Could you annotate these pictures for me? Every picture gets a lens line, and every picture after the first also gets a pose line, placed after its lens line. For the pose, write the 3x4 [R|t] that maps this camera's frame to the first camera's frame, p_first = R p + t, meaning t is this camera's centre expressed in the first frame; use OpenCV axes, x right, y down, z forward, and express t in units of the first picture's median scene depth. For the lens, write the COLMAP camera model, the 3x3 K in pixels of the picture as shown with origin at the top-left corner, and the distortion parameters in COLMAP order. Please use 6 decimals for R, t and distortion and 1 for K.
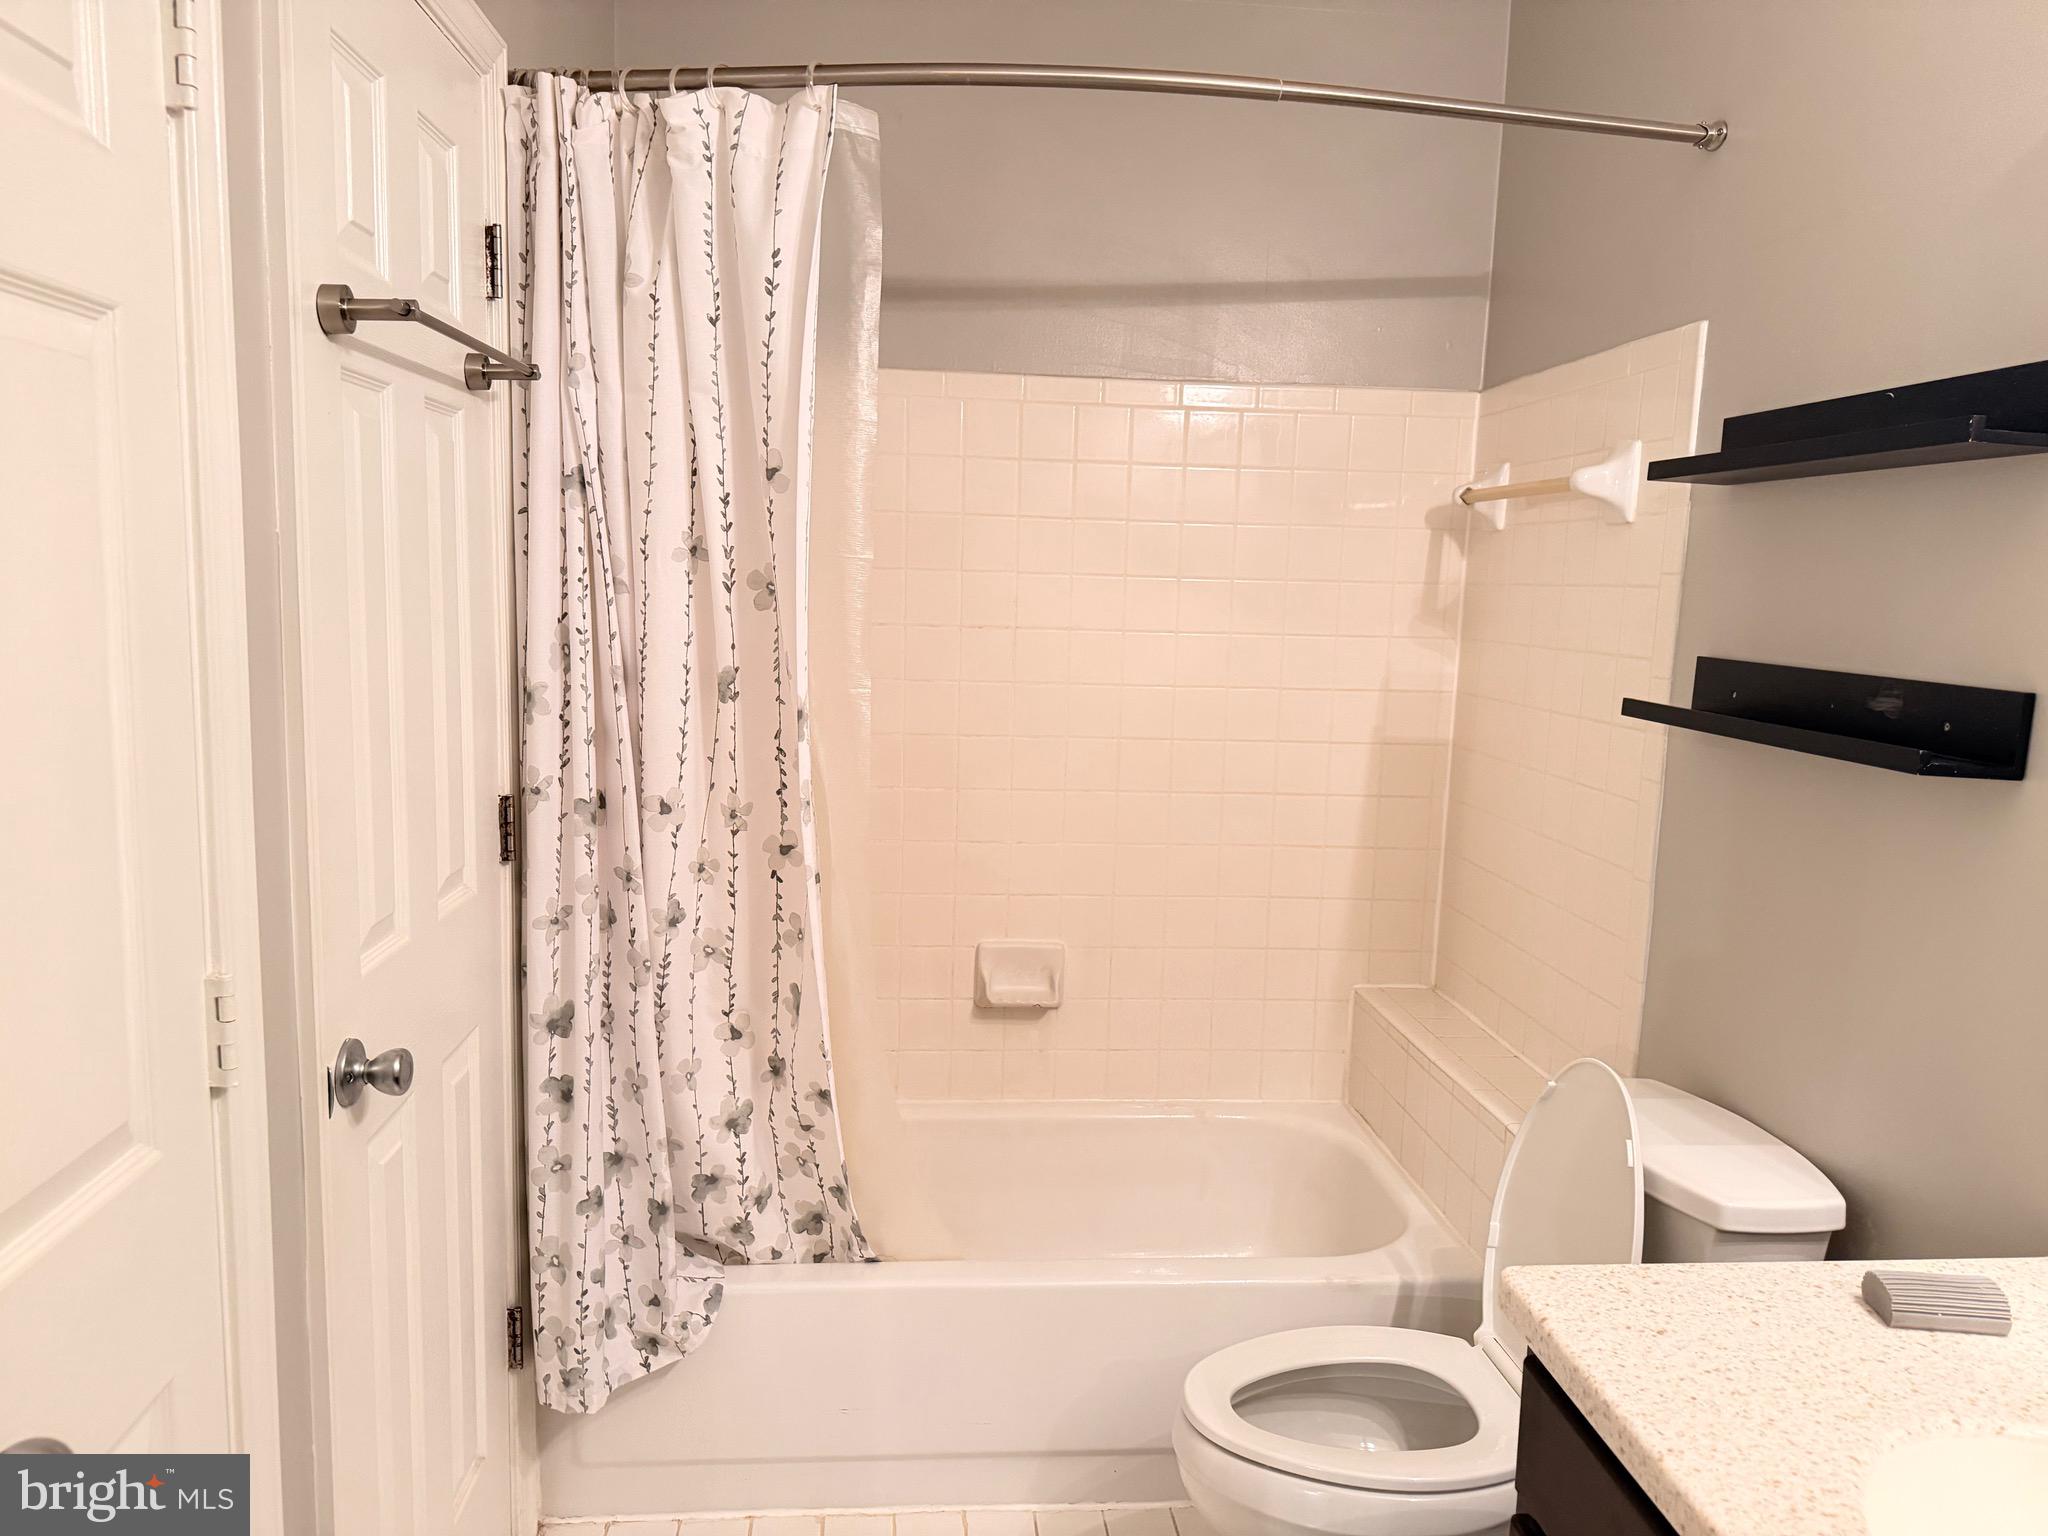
lens RADIAL K [[1438.7, 0, 1024.0], [0, 1438.7, 768.0], [0, 0, 1]] dist [0.046548, -0.053001]
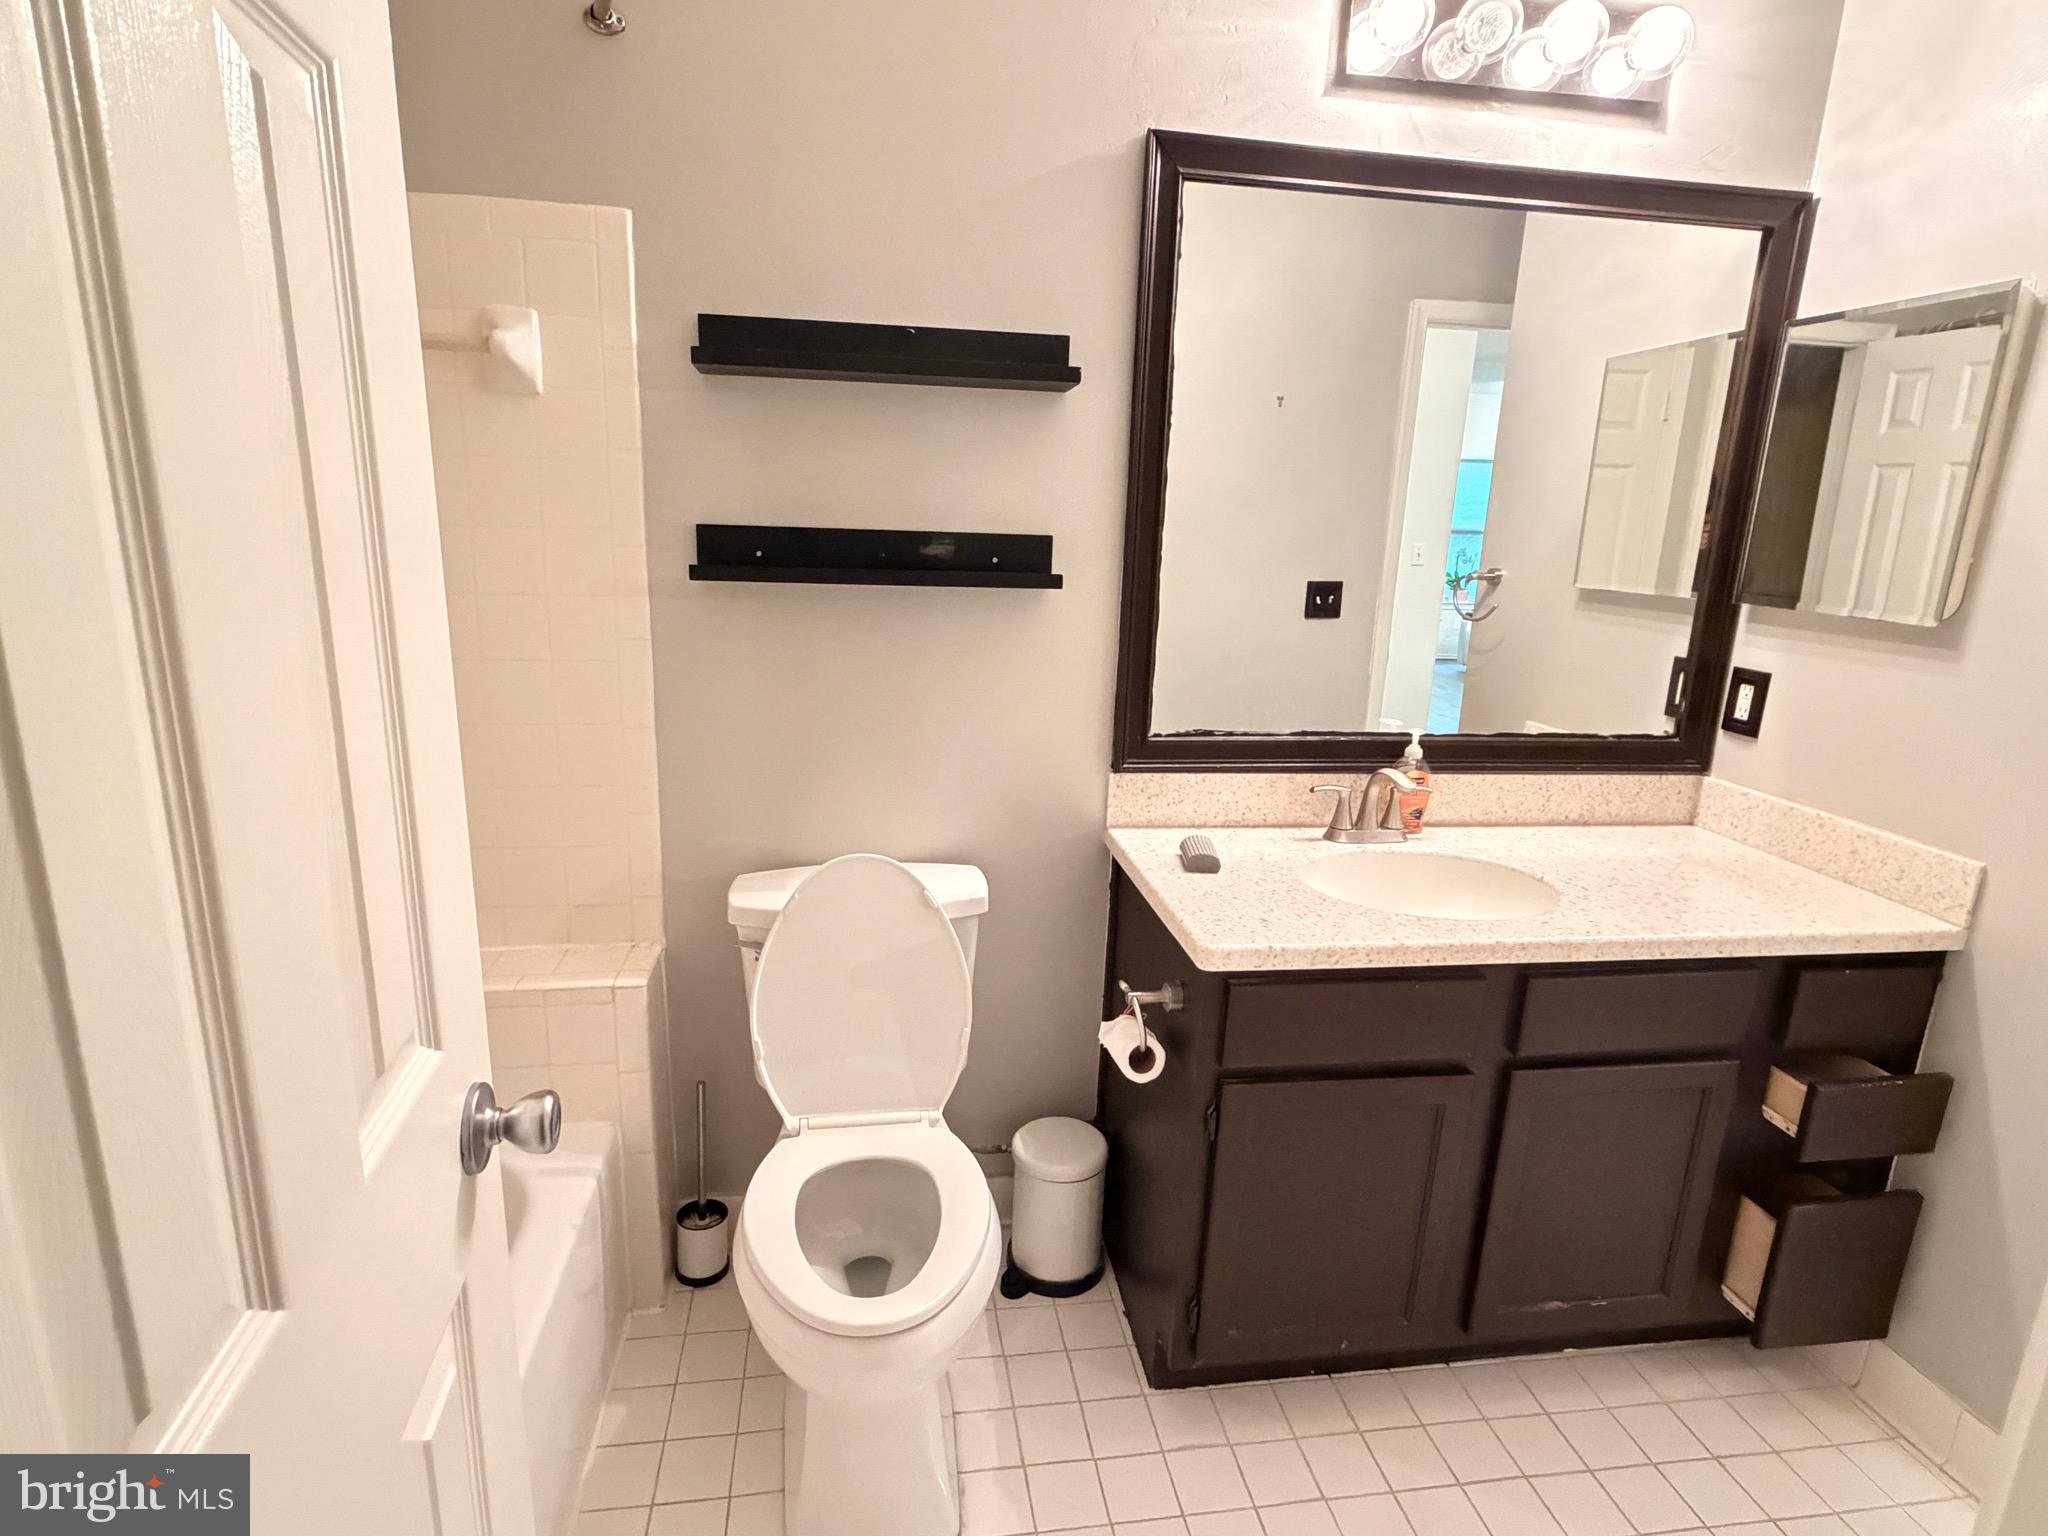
lens RADIAL K [[1064.4, 0, 1024.0], [0, 1064.4, 768.0], [0, 0, 1]] dist [0.001032, 0.000197]
pose [[-0.061590, -0.269330, 0.961076, -0.432814], [0.098800, 0.956530, 0.274388, -0.098330], [-0.993200, 0.111854, -0.032303, 0.788735]]
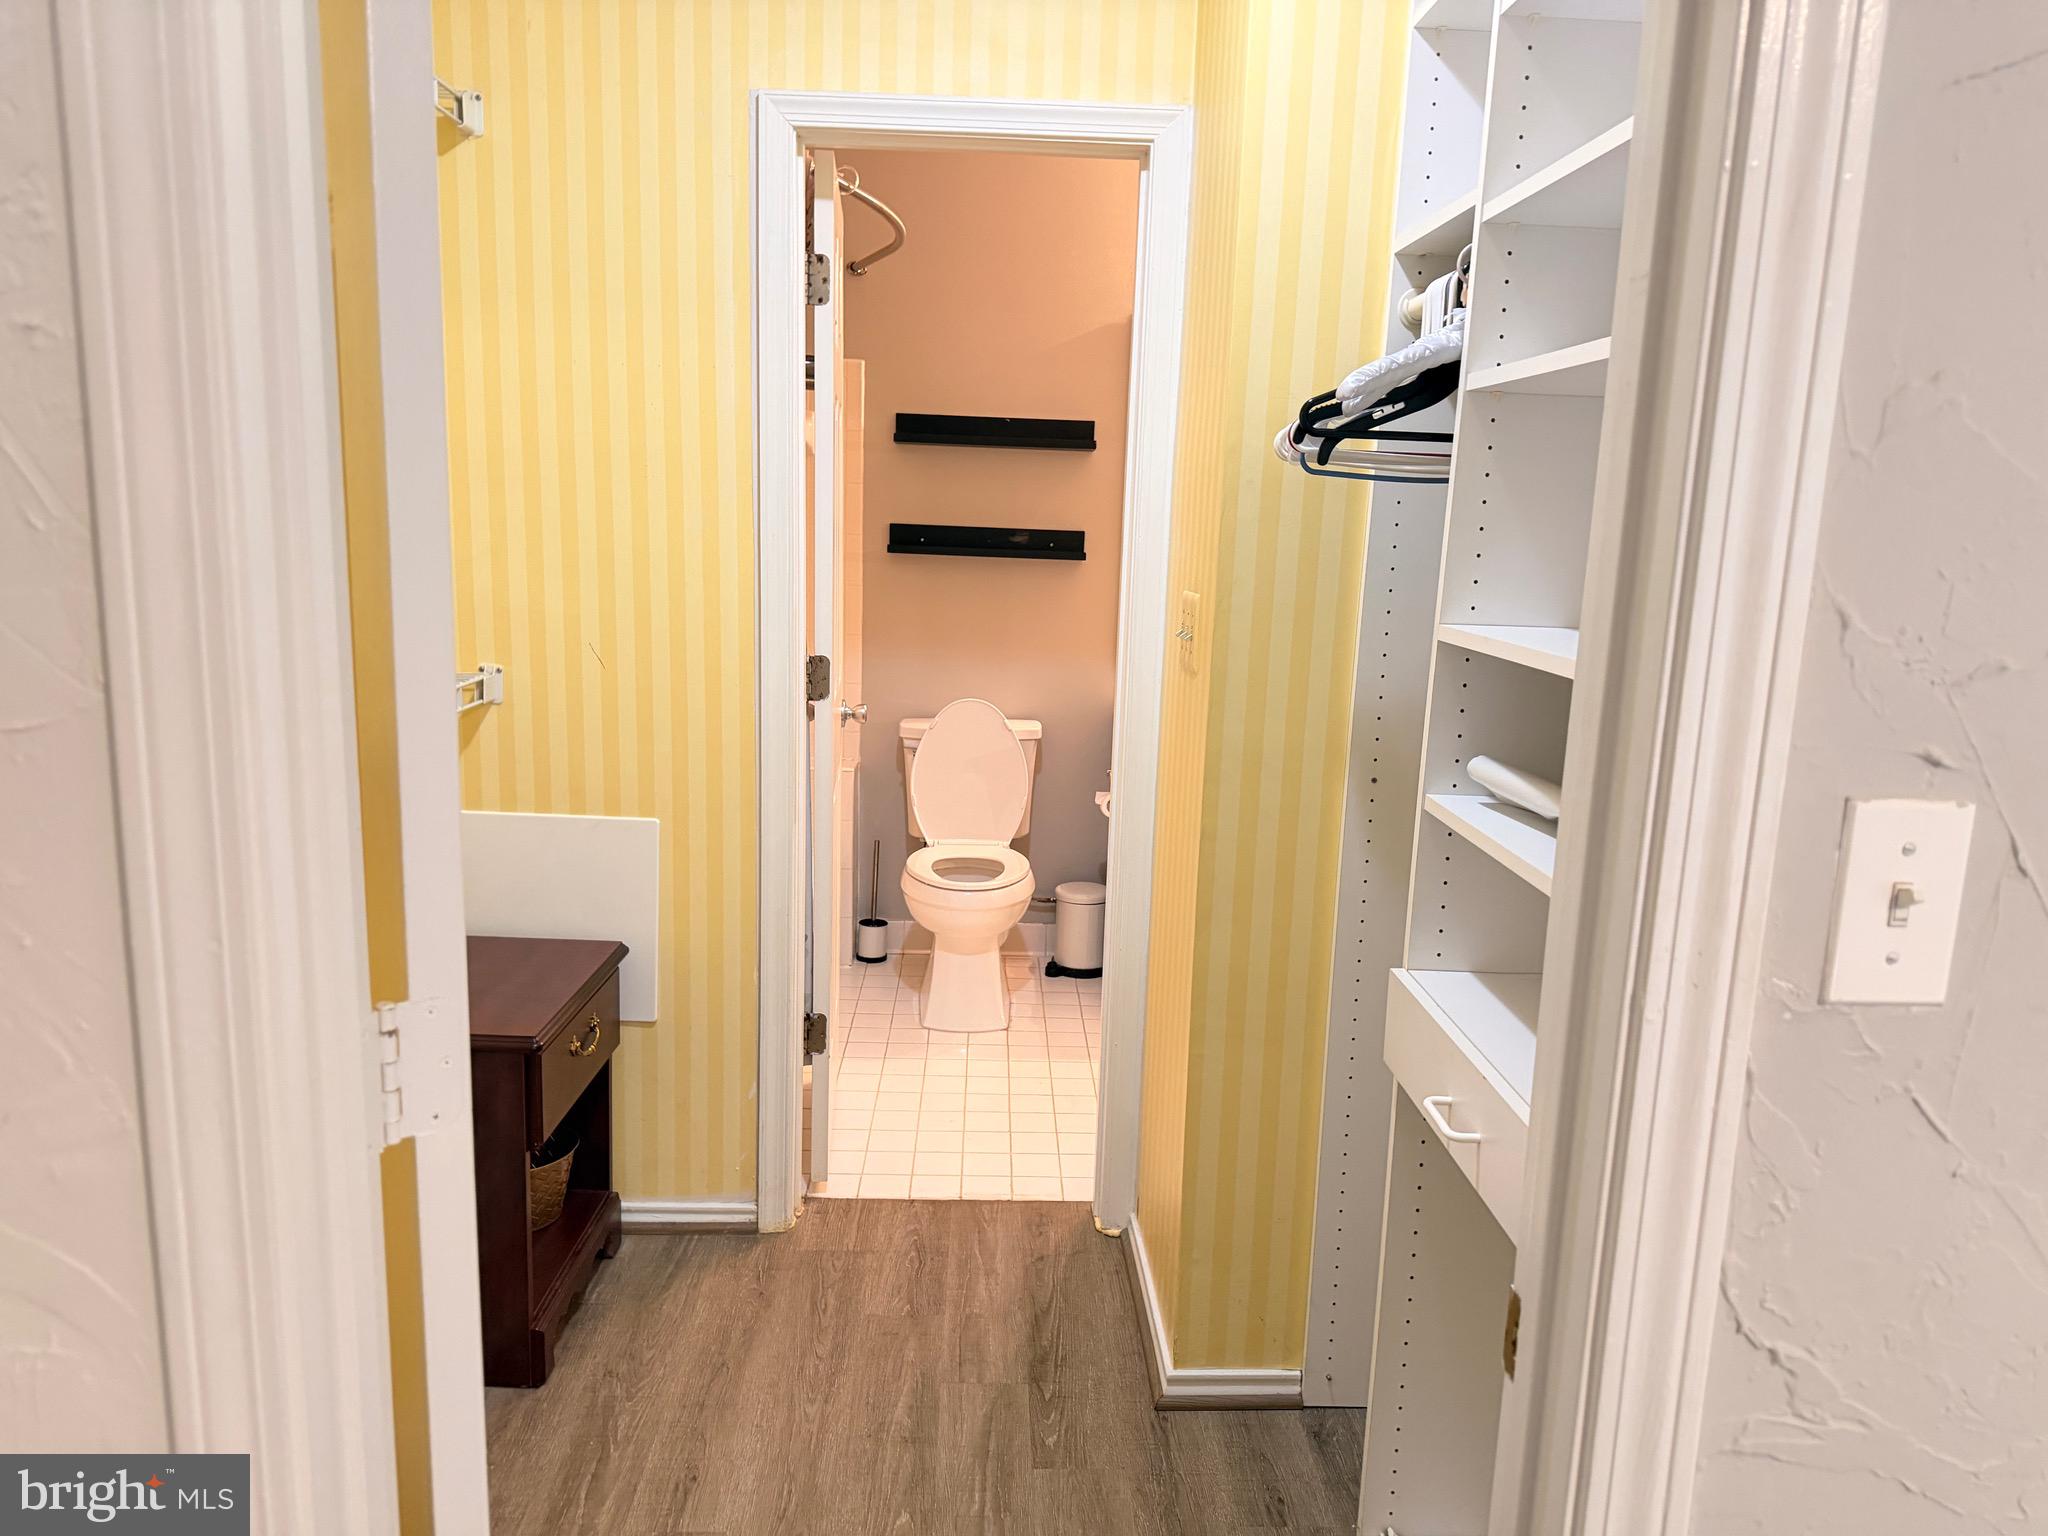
lens RADIAL K [[1438.7, 0, 1024.0], [0, 1438.7, 768.0], [0, 0, 1]] dist [0.046548, -0.053001]
pose [[0.067791, -0.210630, 0.975212, -1.720902], [0.101795, 0.973820, 0.203254, -0.139415], [-0.992493, 0.085492, 0.087457, 0.643222]]
